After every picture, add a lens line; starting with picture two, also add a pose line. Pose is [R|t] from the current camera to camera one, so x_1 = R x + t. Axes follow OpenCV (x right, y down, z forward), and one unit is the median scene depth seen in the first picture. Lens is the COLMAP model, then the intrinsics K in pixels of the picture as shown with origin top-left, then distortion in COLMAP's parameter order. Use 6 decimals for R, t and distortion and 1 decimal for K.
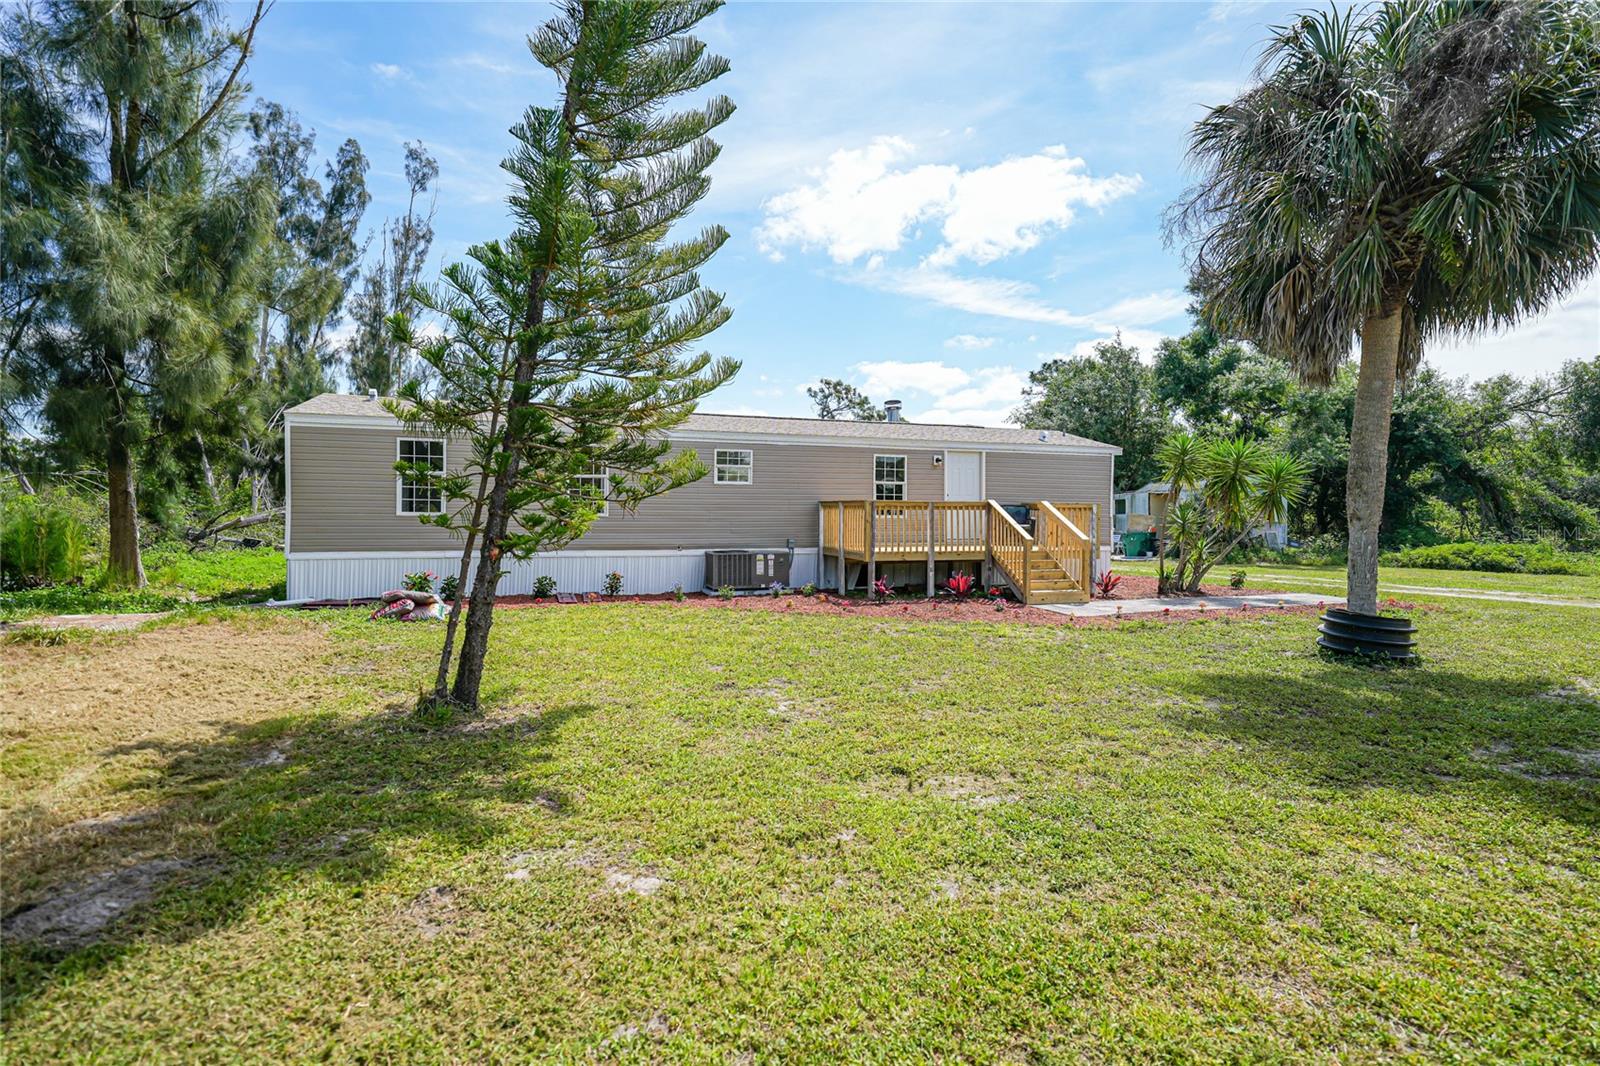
lens RADIAL K [[767.7, 0, 800.0], [0, 767.7, 533.0], [0, 0, 1]] dist [-0.000721, 0.023810]
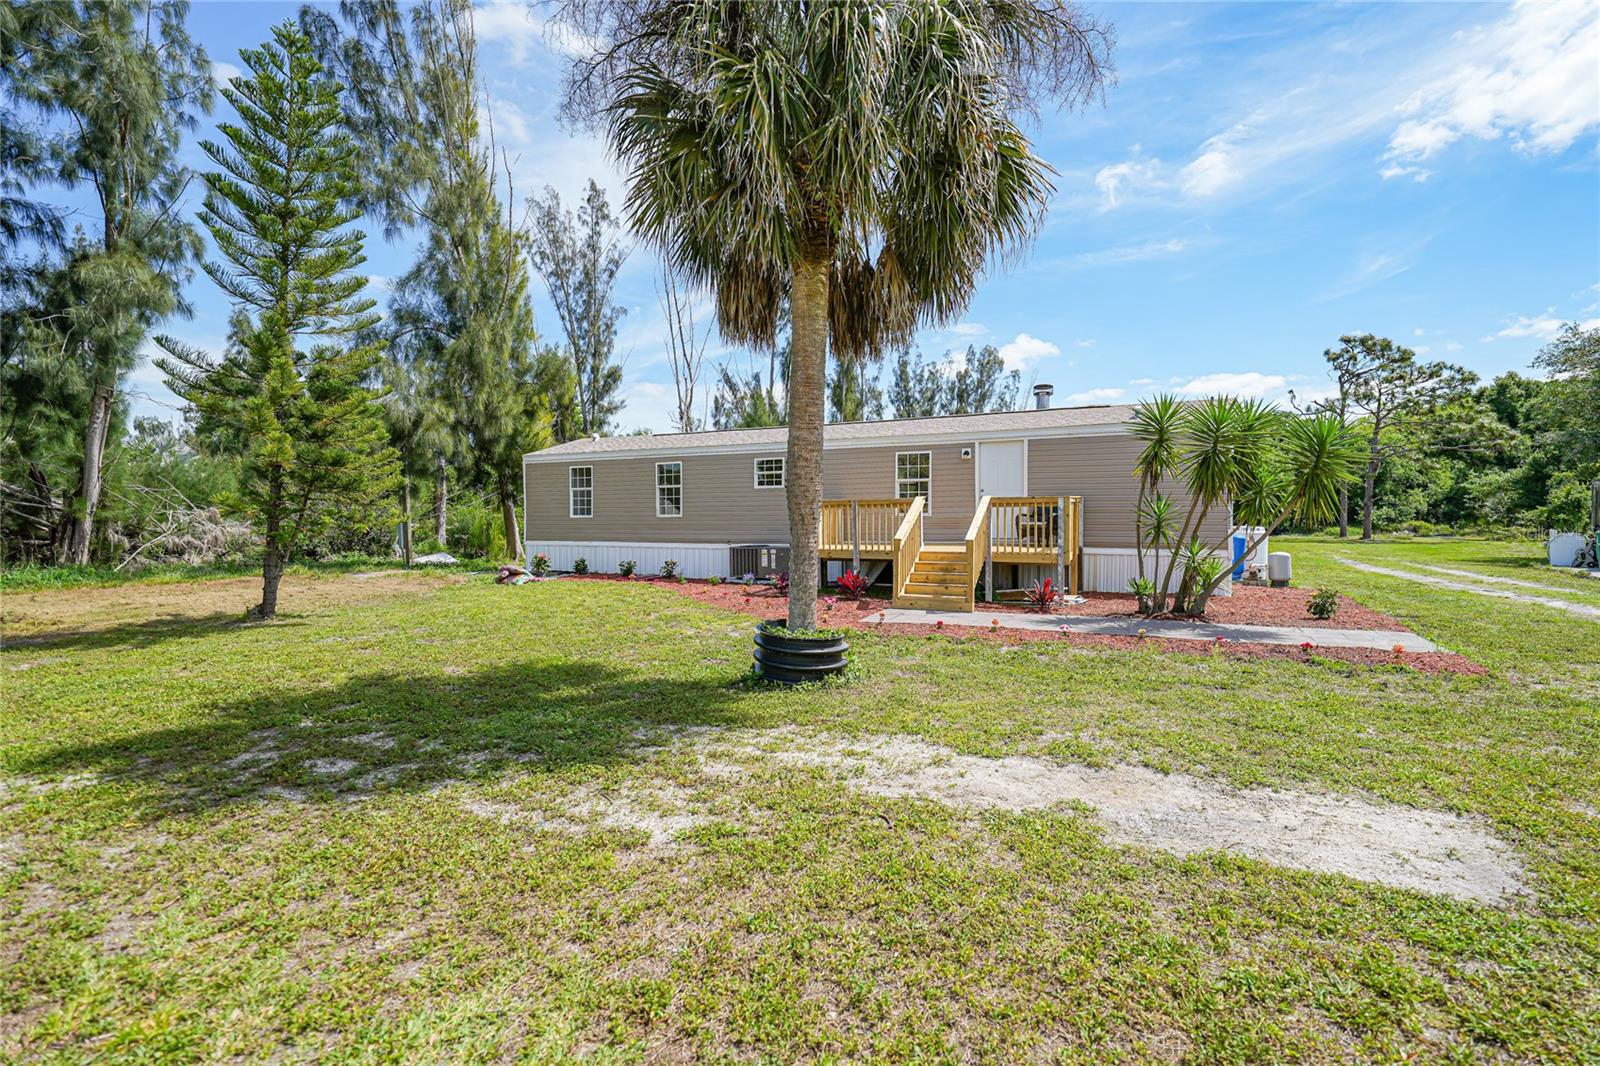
lens RADIAL K [[752.1, 0, 800.0], [0, 752.1, 533.0], [0, 0, 1]] dist [0.000378, 0.000434]
pose [[0.709396, 0.007192, -0.704773, 0.688933], [-0.003879, 0.999973, 0.006300, -0.003146], [0.704799, -0.001736, 0.709405, 0.214076]]
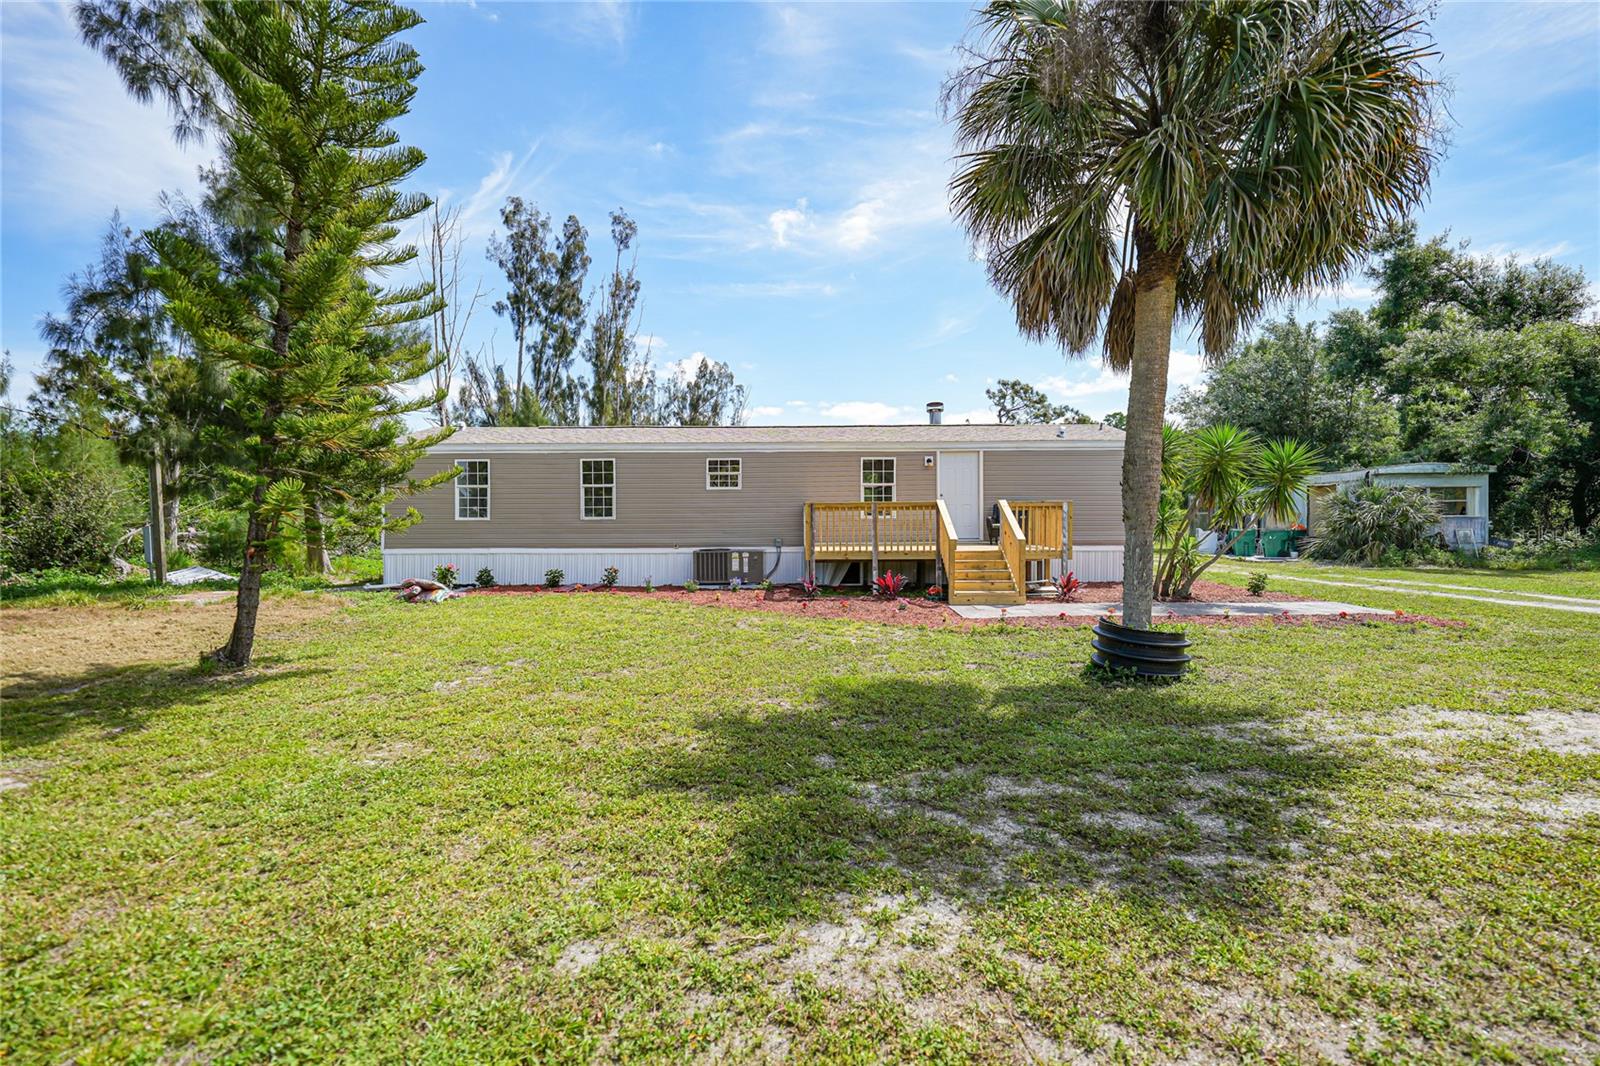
lens RADIAL K [[715.5, 0, 798.1], [0, 715.5, 549.4], [0, 0, 1]] dist [-0.000307, -0.000073]
pose [[0.945539, 0.004884, -0.325471, 0.328320], [0.003303, 0.999692, 0.024598, -0.001719], [0.325491, -0.024333, 0.945232, 0.047330]]
